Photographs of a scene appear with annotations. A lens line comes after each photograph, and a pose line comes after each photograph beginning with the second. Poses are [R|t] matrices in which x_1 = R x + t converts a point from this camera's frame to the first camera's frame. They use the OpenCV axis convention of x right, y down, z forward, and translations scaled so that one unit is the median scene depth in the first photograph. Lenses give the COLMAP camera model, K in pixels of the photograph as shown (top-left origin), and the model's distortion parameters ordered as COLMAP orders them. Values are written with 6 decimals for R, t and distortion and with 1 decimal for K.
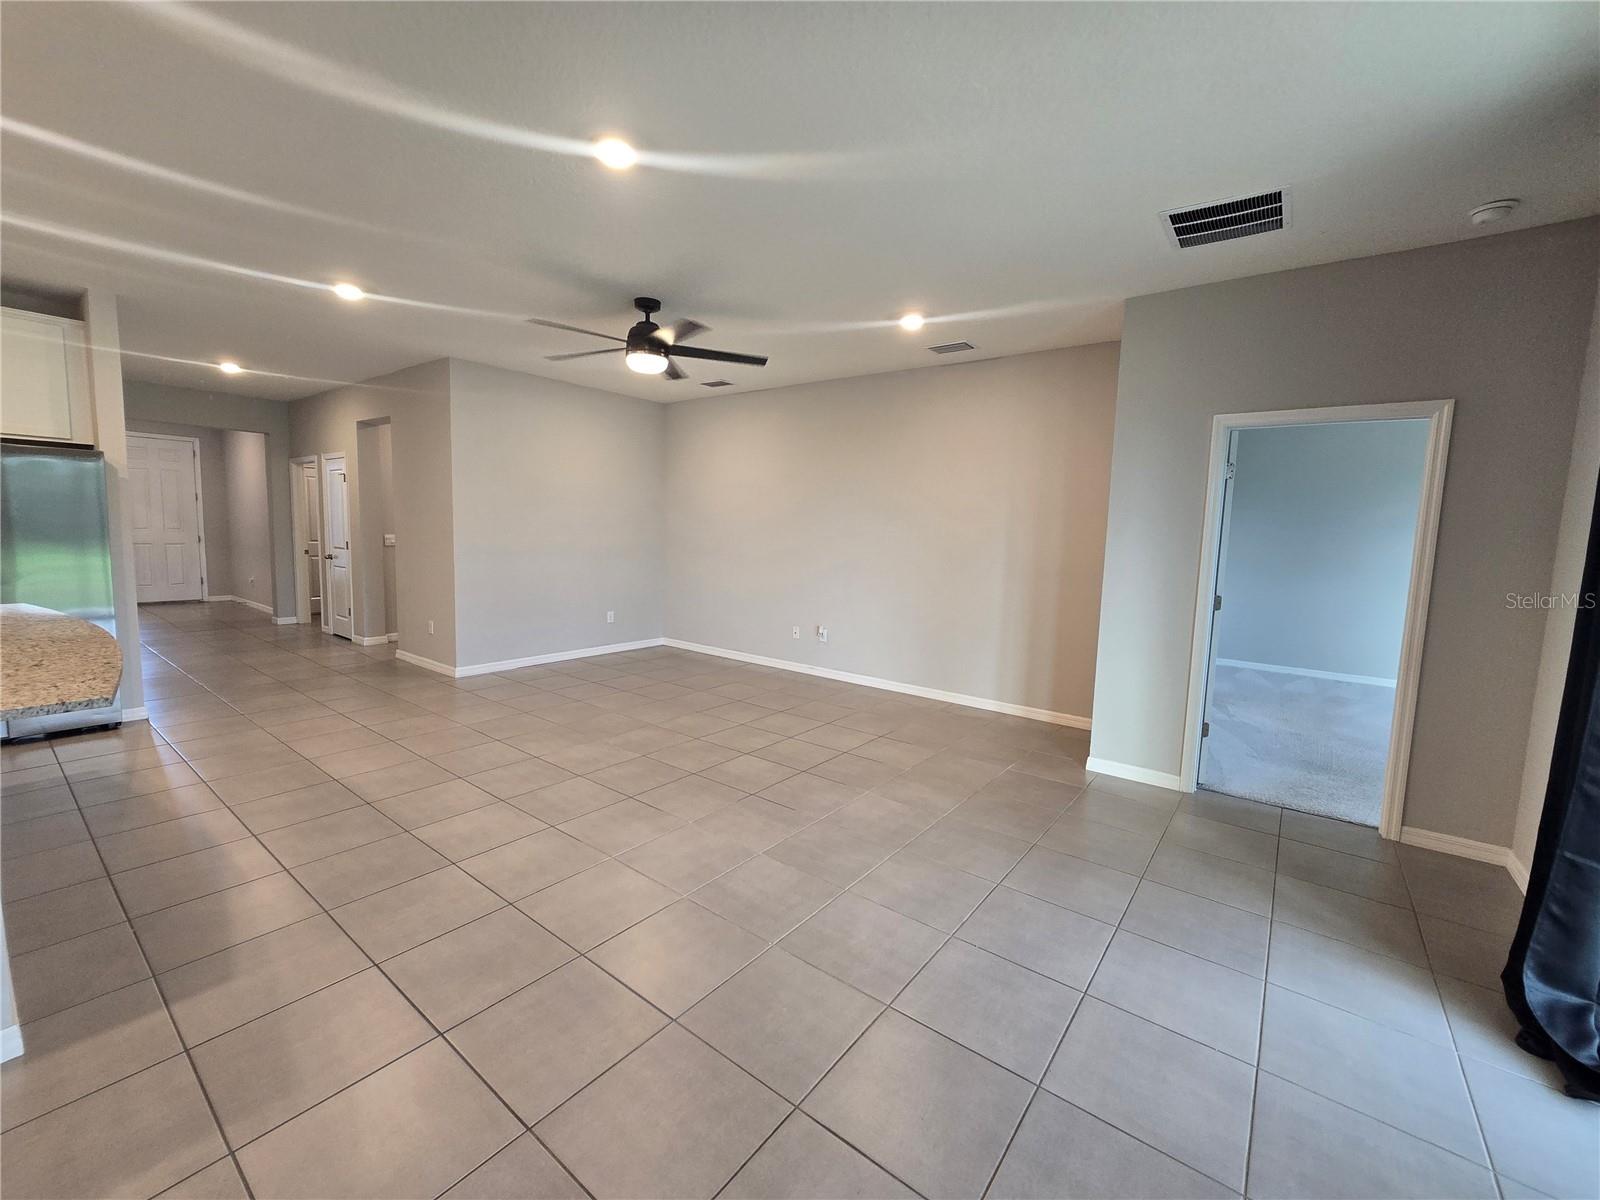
lens RADIAL K [[655.0, 0, 797.5], [0, 655.0, 594.0], [0, 0, 1]] dist [-0.004354, 0.000487]
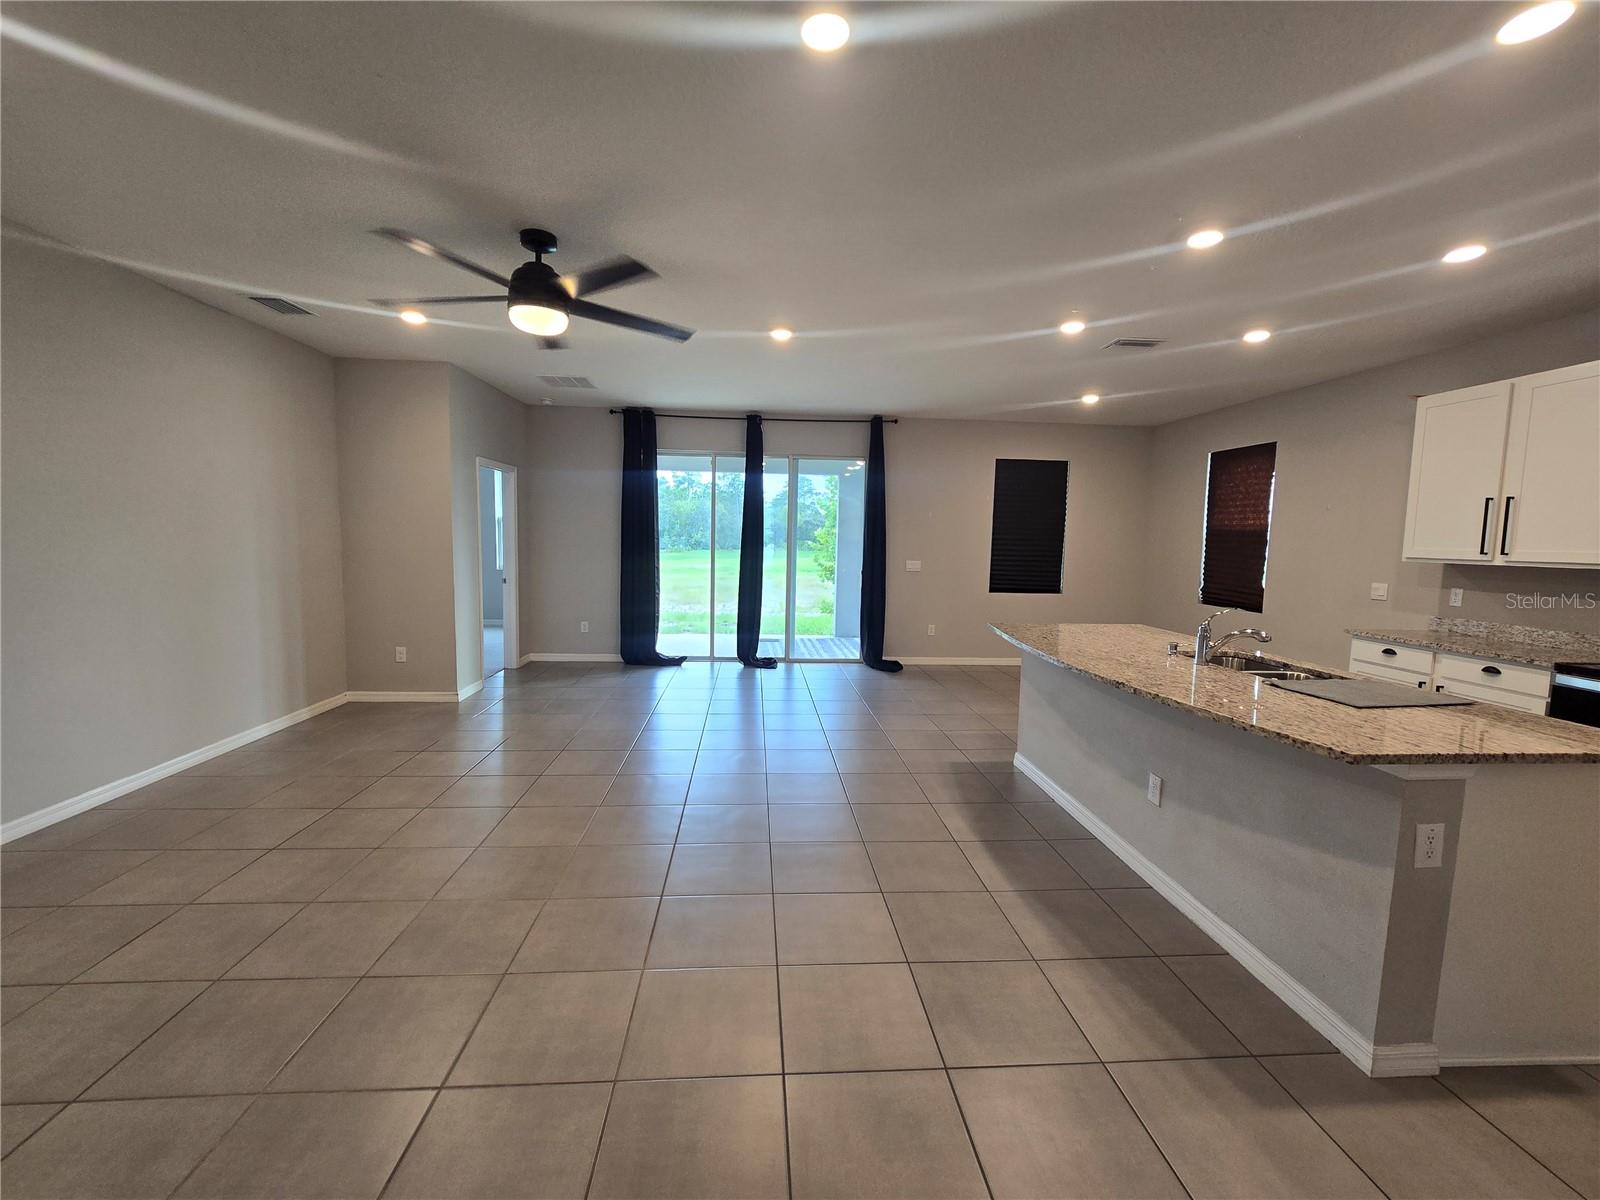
lens RADIAL K [[655.0, 0, 796.7], [0, 655.0, 593.4], [0, 0, 1]] dist [-0.004354, 0.000487]
pose [[-0.661167, -0.111248, 0.741944, -0.561459], [0.033733, 0.983536, 0.177534, -0.095528], [-0.749480, 0.142408, -0.646529, 0.729345]]
